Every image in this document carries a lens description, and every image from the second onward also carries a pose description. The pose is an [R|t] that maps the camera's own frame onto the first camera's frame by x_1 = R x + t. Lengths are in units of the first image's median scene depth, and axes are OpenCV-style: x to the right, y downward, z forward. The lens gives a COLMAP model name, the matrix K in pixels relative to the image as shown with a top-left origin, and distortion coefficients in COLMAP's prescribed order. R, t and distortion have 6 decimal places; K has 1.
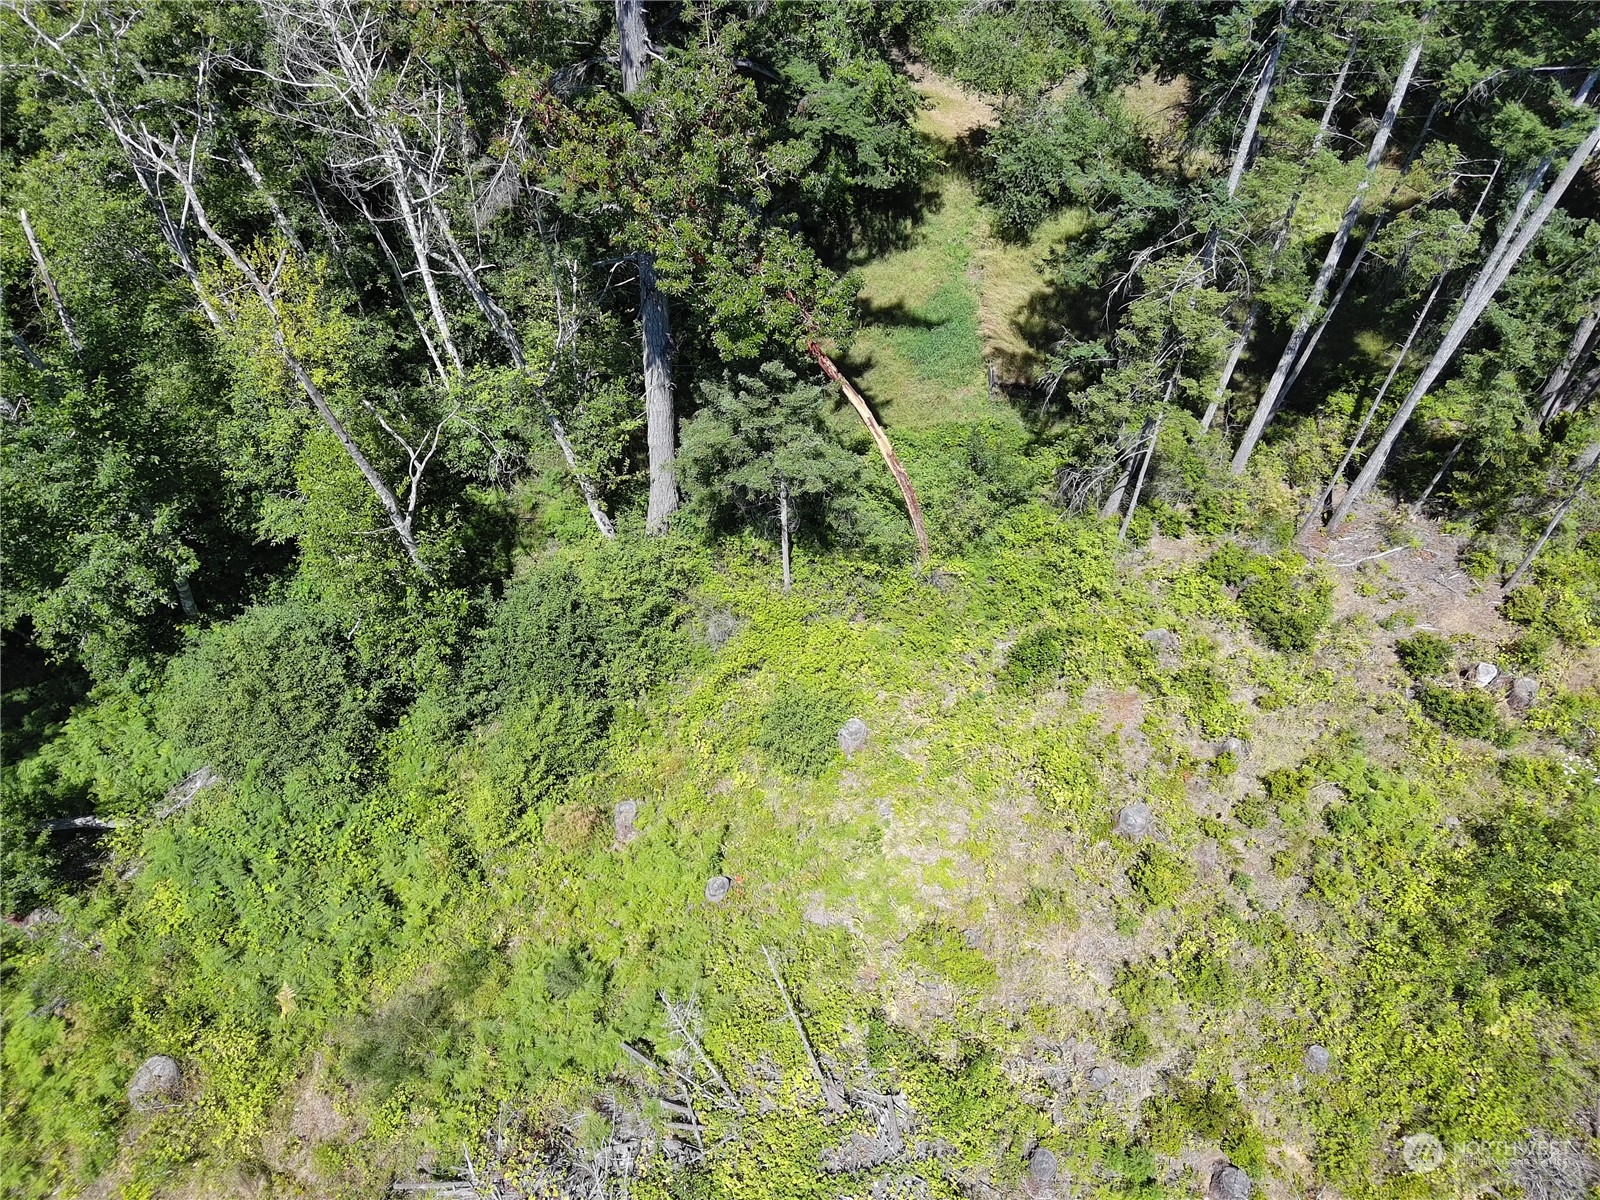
lens RADIAL K [[1086.1, 0, 807.4], [0, 1086.1, 608.3], [0, 0, 1]] dist [0.034946, -0.024655]
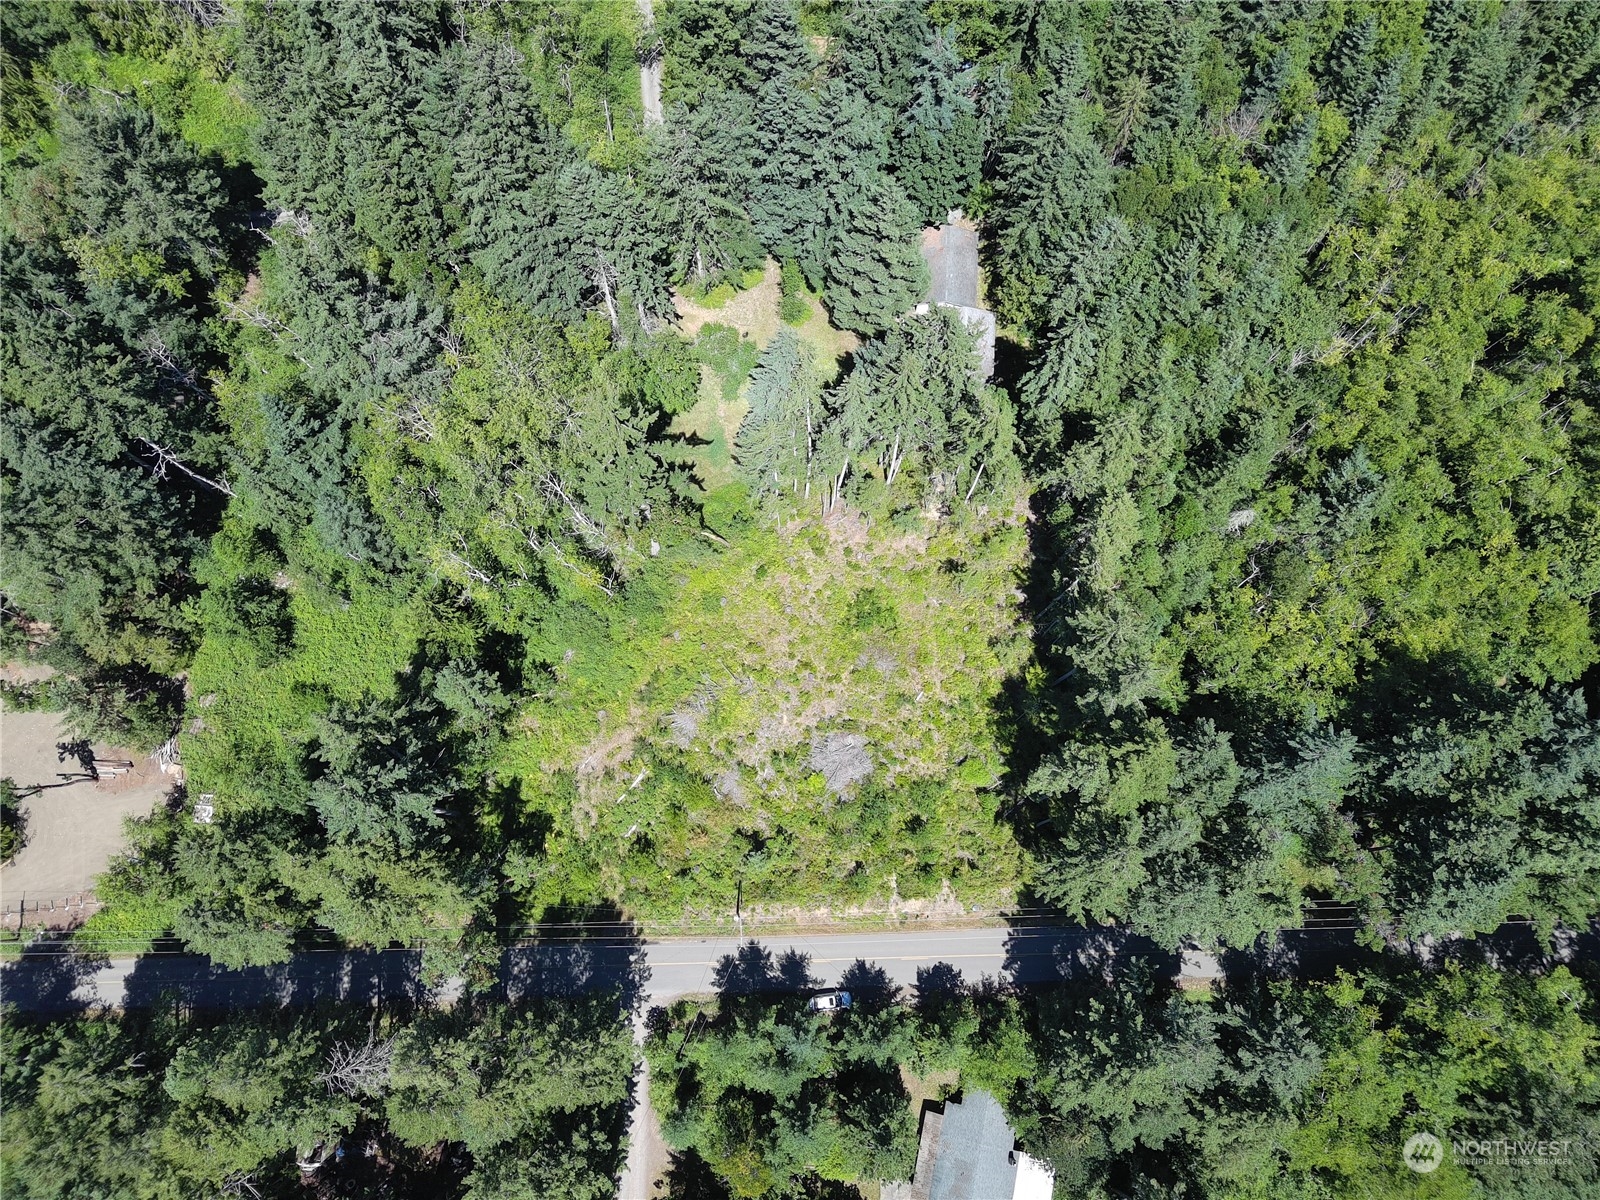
lens RADIAL K [[1086.1, 0, 799.7], [0, 1086.1, 594.2], [0, 0, 1]] dist [0.034946, -0.024655]
pose [[0.963218, -0.261538, 0.061719, 0.078070], [0.215545, 0.889113, 0.403755, -1.564823], [-0.160473, -0.375601, 0.912783, -2.899838]]
